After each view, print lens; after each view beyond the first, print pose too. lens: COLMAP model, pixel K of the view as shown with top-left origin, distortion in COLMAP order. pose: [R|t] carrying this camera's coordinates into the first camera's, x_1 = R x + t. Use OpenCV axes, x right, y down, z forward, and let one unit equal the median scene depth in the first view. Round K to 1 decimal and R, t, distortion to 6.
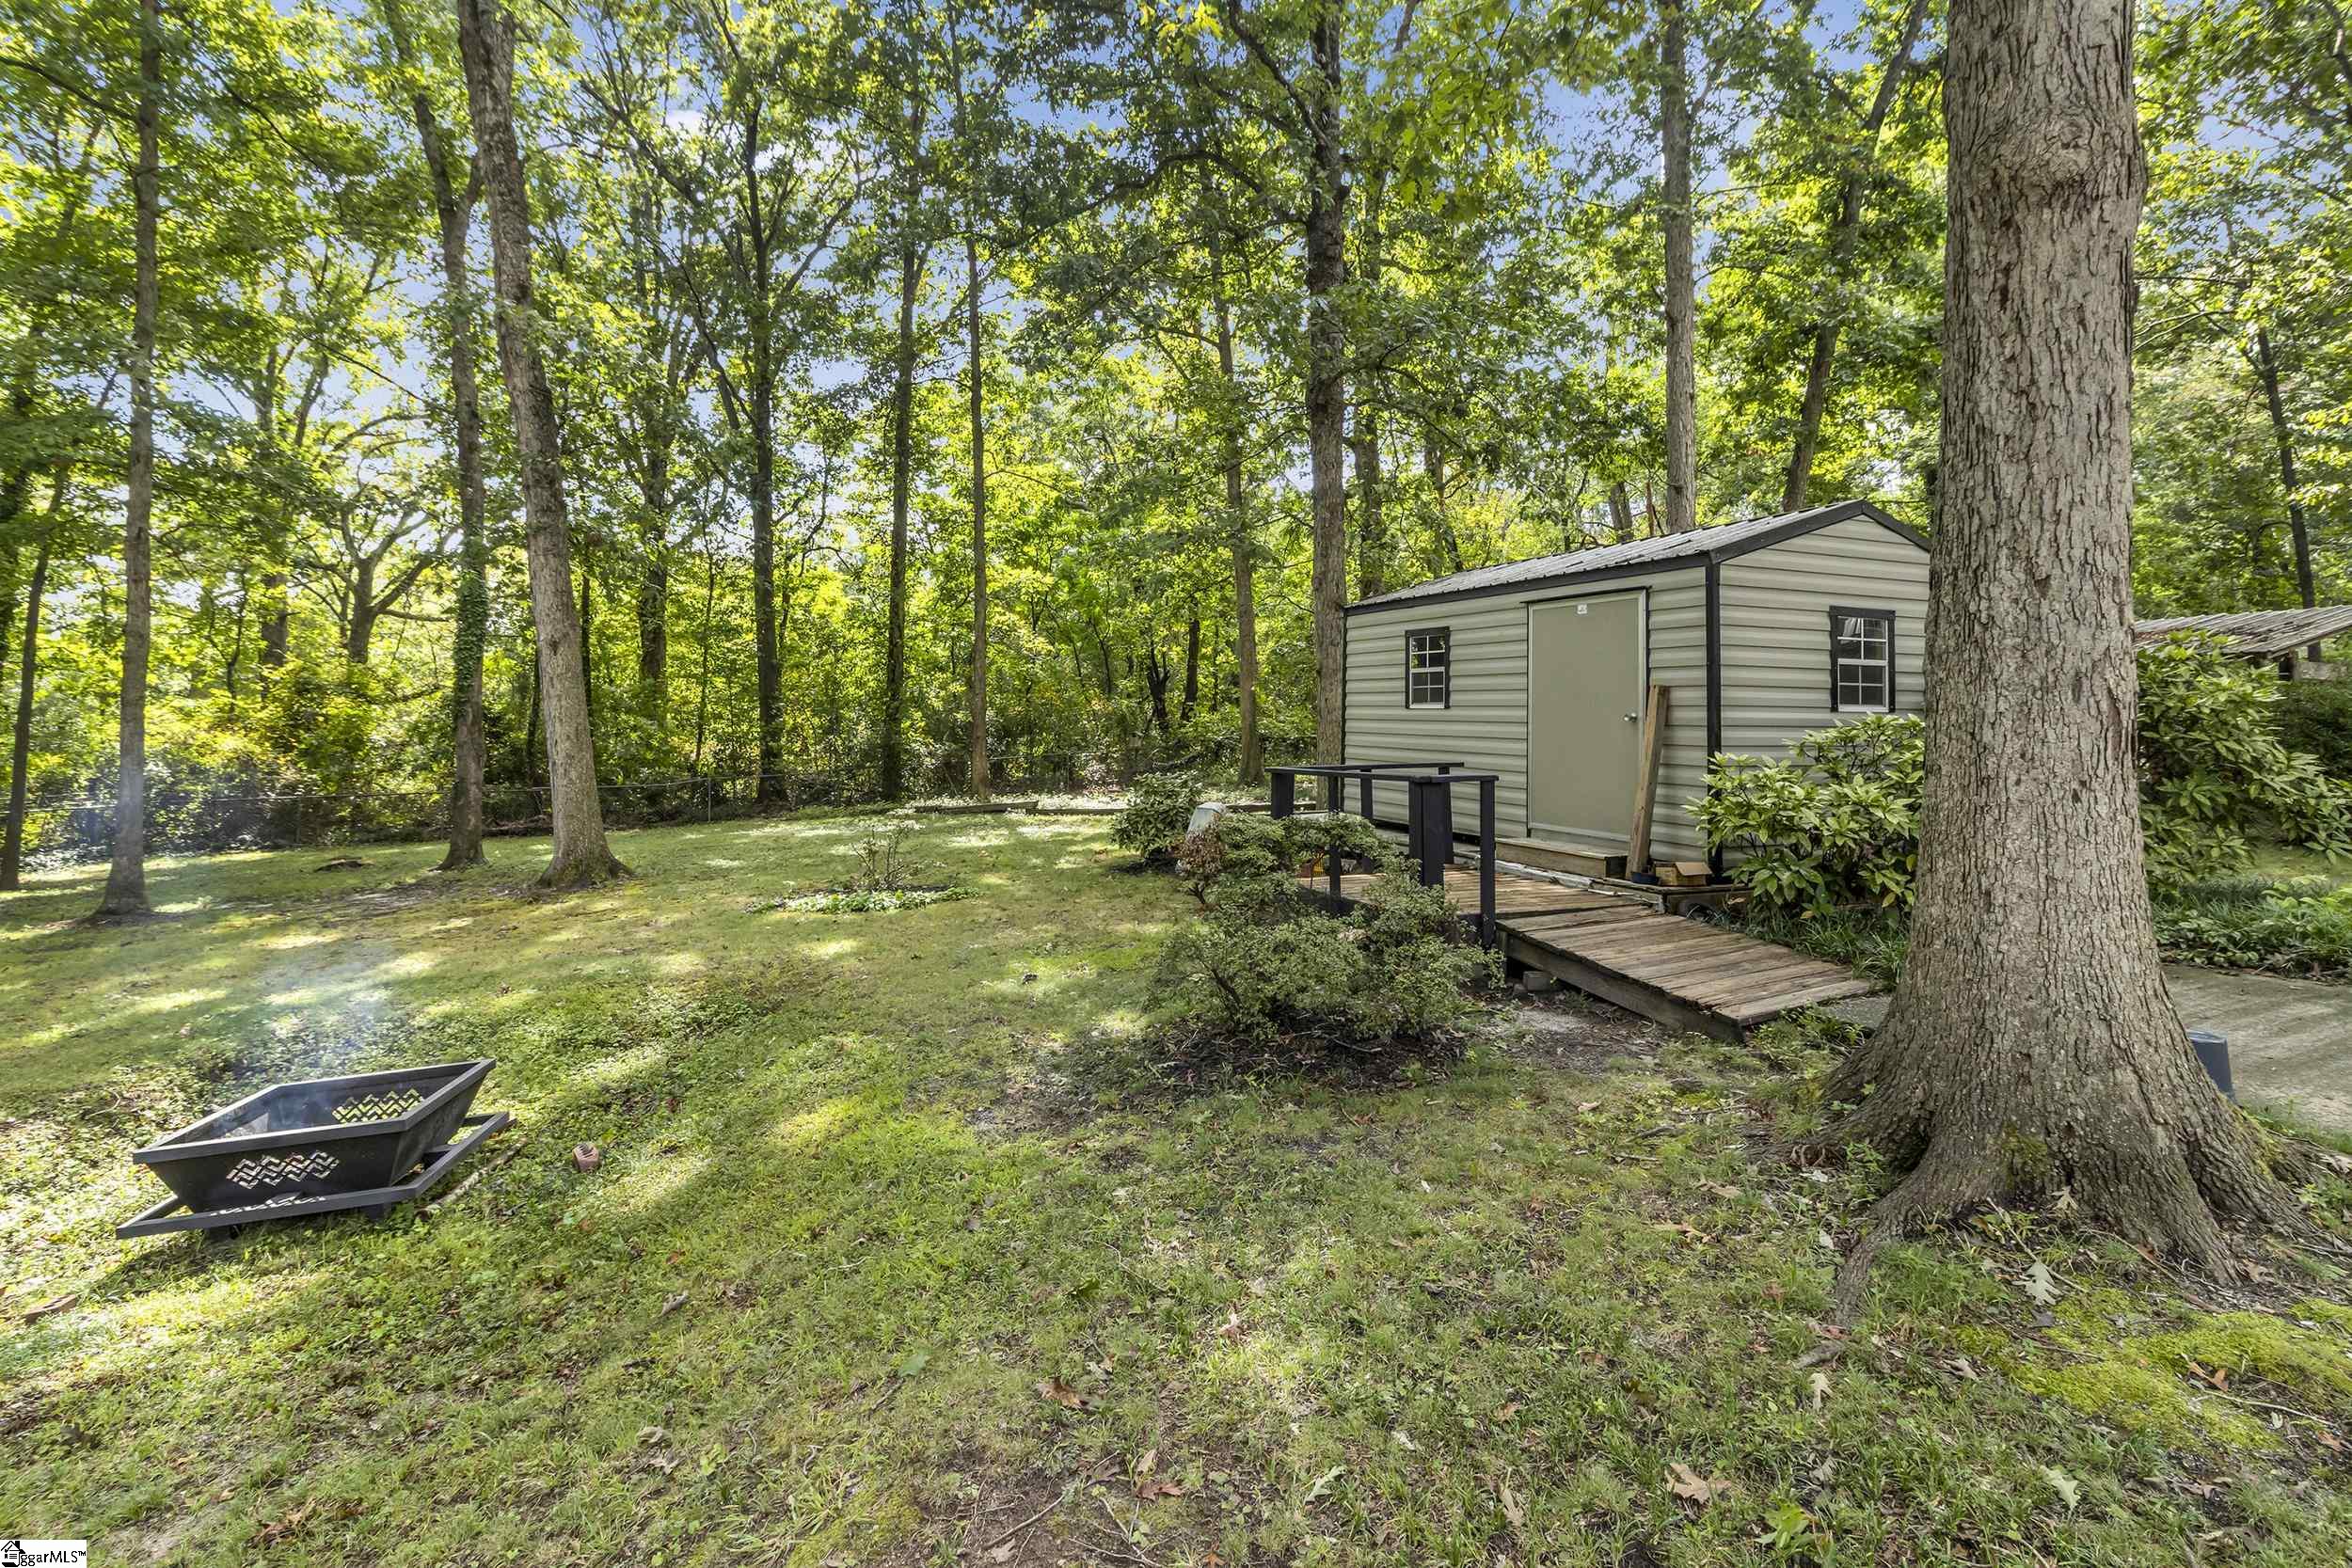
lens RADIAL K [[1119.1, 0, 1188.8], [0, 1119.1, 714.0], [0, 0, 1]] dist [0.001104, 0.000163]
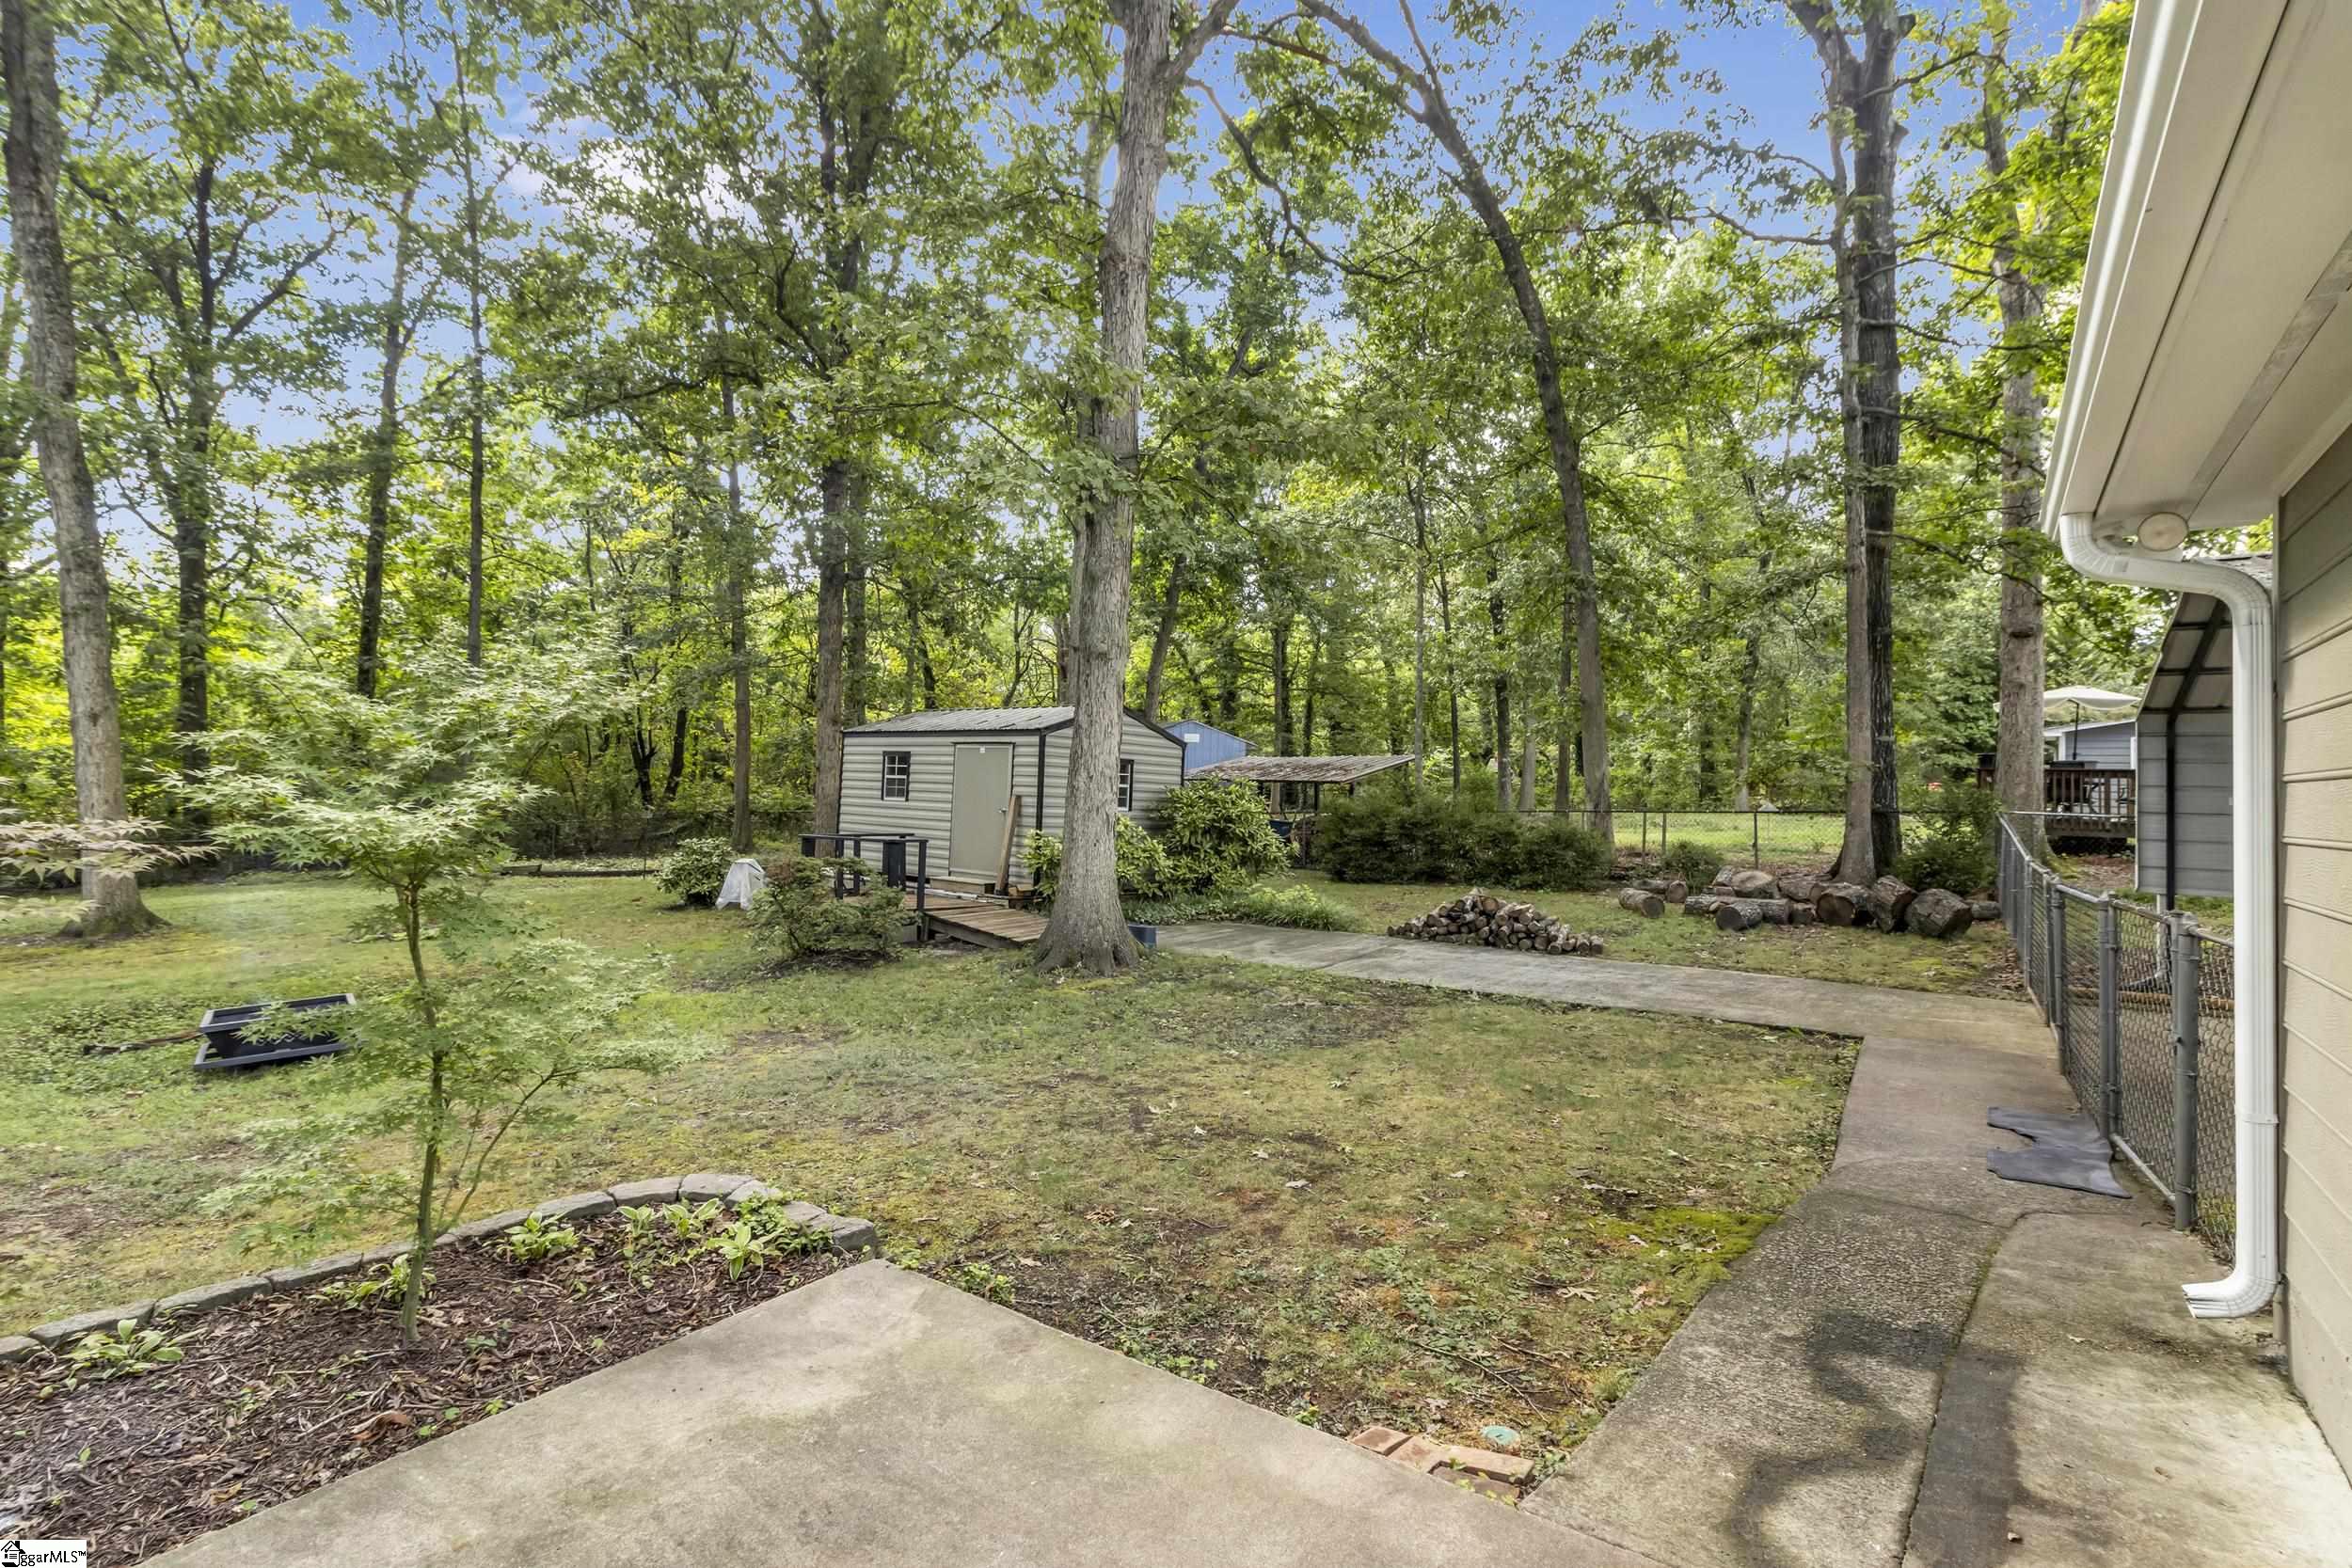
lens RADIAL K [[1087.9, 0, 1176.2], [0, 1087.9, 752.6], [0, 0, 1]] dist [0.003262, 0.000455]
pose [[0.894705, 0.046543, 0.444225, -0.159836], [-0.031187, 0.998638, -0.041819, -0.026185], [-0.445567, 0.023561, 0.894939, -0.757123]]
